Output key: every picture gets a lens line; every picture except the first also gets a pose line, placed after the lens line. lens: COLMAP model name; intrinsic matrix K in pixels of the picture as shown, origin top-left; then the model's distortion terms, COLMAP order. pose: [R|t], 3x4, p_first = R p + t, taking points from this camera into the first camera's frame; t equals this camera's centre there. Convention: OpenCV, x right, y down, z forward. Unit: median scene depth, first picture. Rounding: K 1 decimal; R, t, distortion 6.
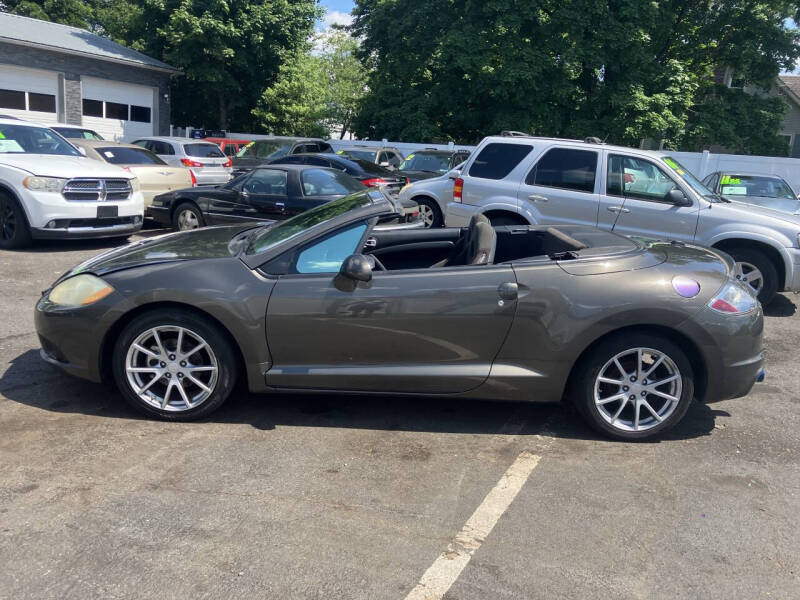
lens RADIAL K [[655.6, 0, 394.9], [0, 655.6, 299.8], [0, 0, 1]] dist [0.002060, 0.001472]
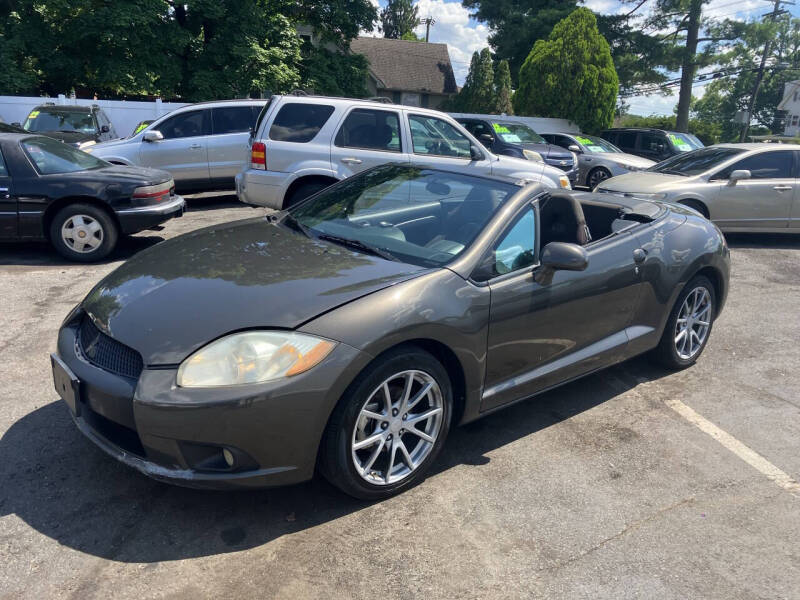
lens RADIAL K [[656.9, 0, 403.7], [0, 656.9, 279.5], [0, 0, 1]] dist [0.006729, -0.004691]
pose [[0.772119, -0.173363, 0.611373, -0.348607], [0.145966, 0.984728, 0.094889, -0.060574], [-0.618487, 0.015974, 0.785633, 0.180643]]
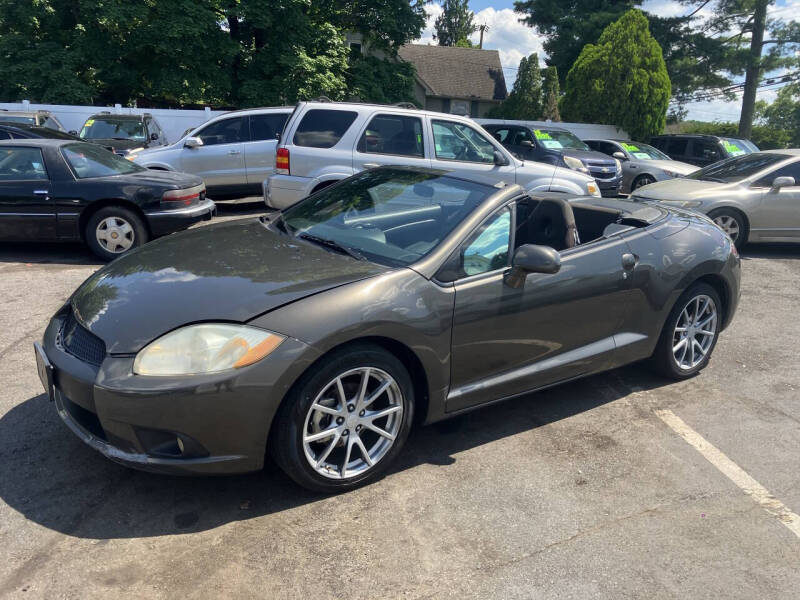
lens RADIAL K [[655.6, 0, 393.1], [0, 655.6, 291.1], [0, 0, 1]] dist [0.009677, -0.009617]
pose [[0.830449, -0.160669, 0.533424, -0.311767], [0.135361, 0.987008, 0.086556, -0.049059], [-0.540400, 0.000325, 0.841408, 0.148650]]
